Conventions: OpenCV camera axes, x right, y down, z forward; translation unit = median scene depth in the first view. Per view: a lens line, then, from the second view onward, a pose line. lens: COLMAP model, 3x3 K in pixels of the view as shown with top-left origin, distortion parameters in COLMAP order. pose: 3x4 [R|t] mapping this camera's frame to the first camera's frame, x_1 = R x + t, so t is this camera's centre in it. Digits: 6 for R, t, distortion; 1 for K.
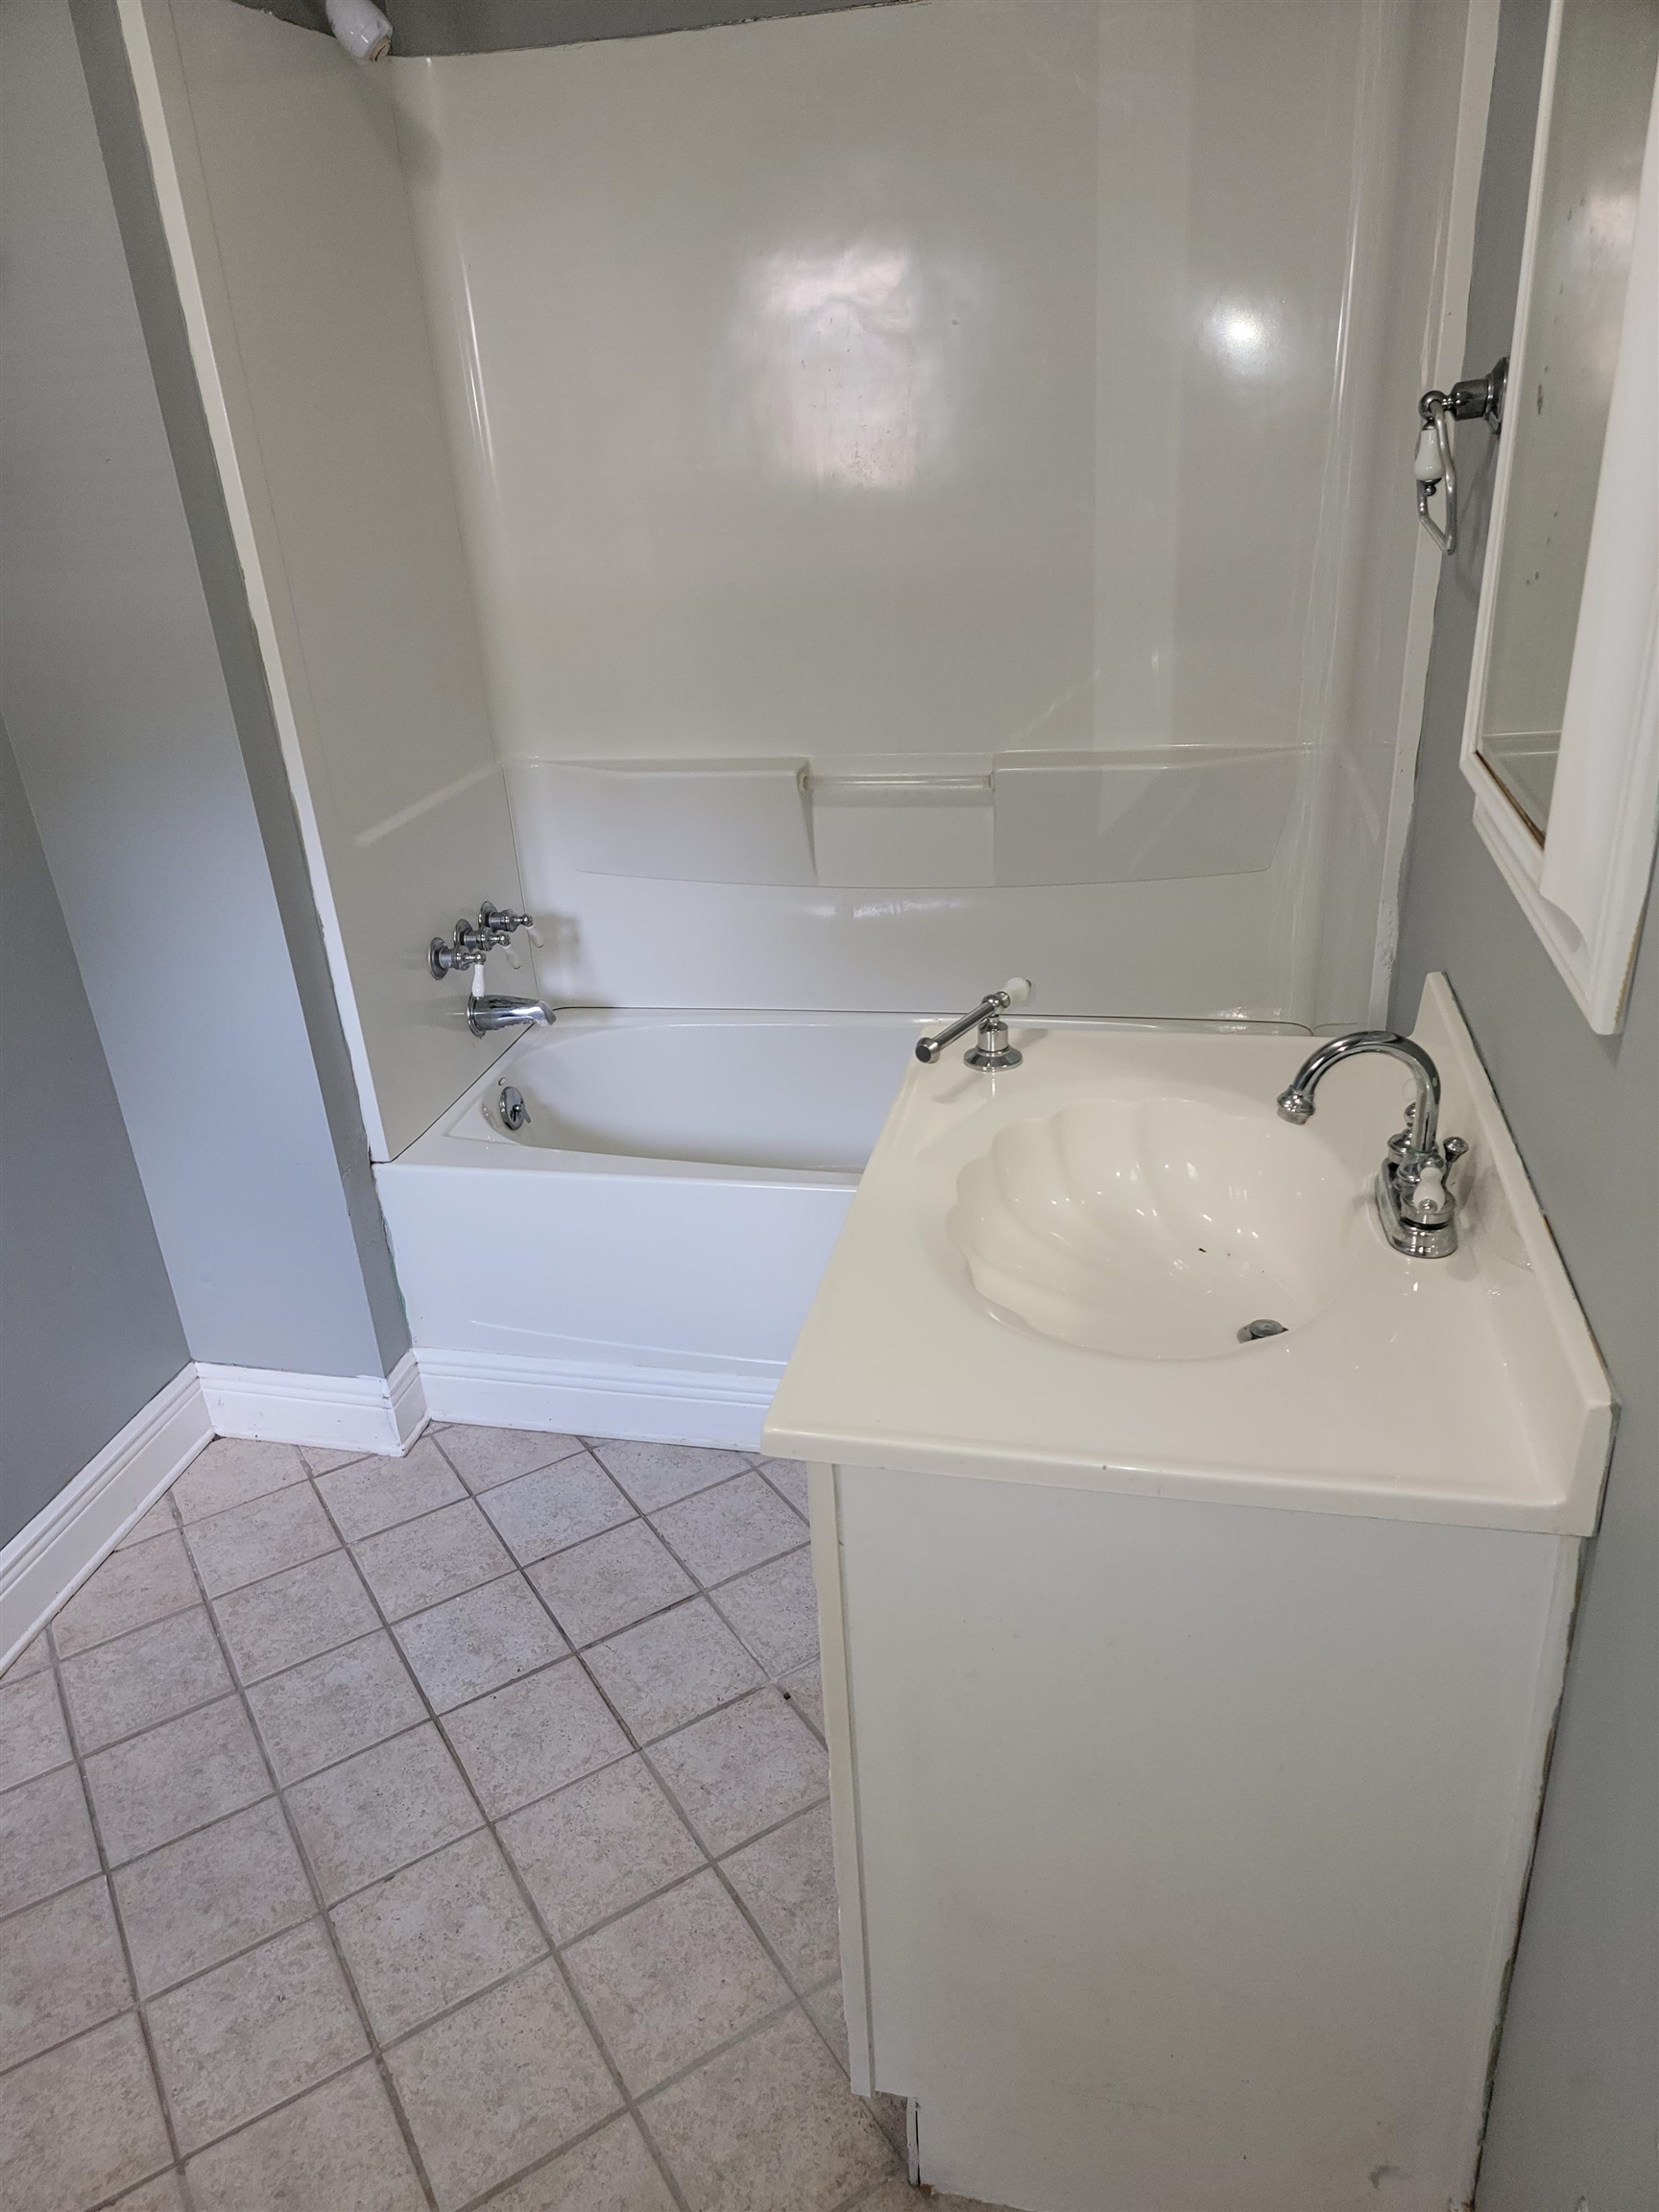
lens RADIAL K [[1543.9, 0, 841.8], [0, 1543.9, 1108.0], [0, 0, 1]] dist [0.063174, -0.054663]
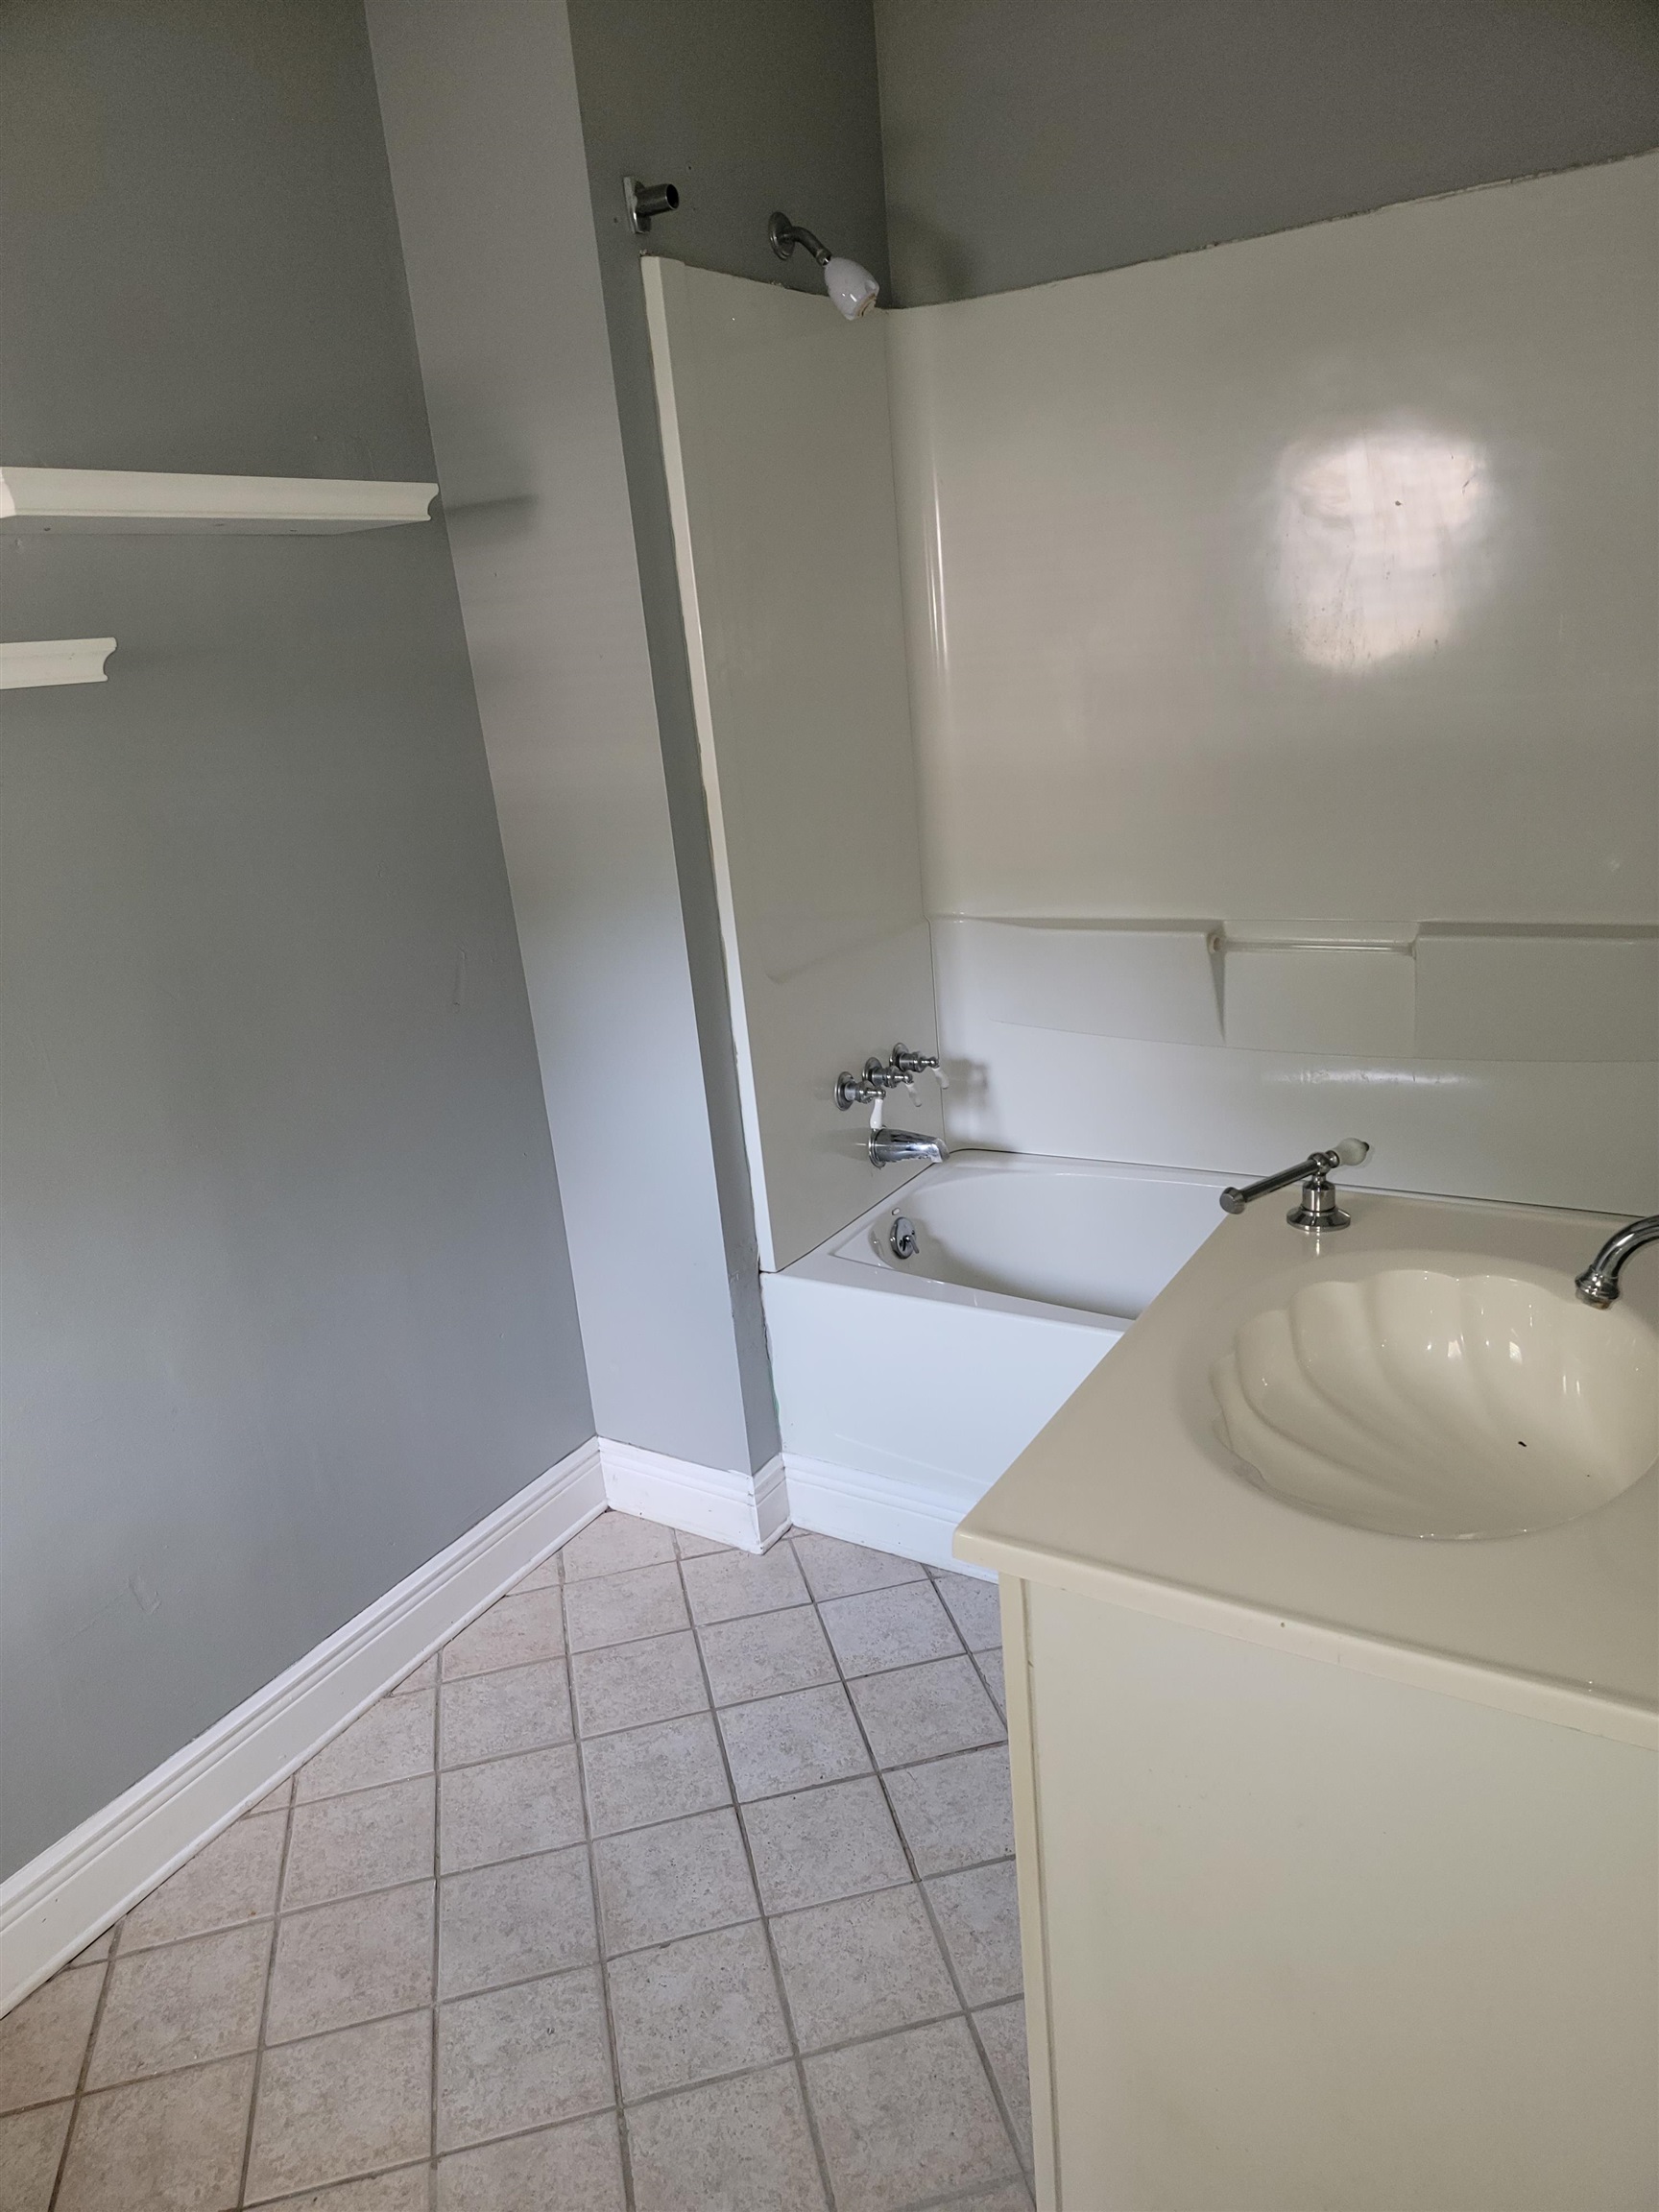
lens RADIAL K [[1543.9, 0, 839.3], [0, 1543.9, 1102.9], [0, 0, 1]] dist [0.063174, -0.054663]
pose [[0.945745, 0.069973, -0.317286, 0.097986], [-0.104467, 0.990169, -0.093020, 0.015009], [0.307658, 0.121119, 0.943757, -0.019704]]
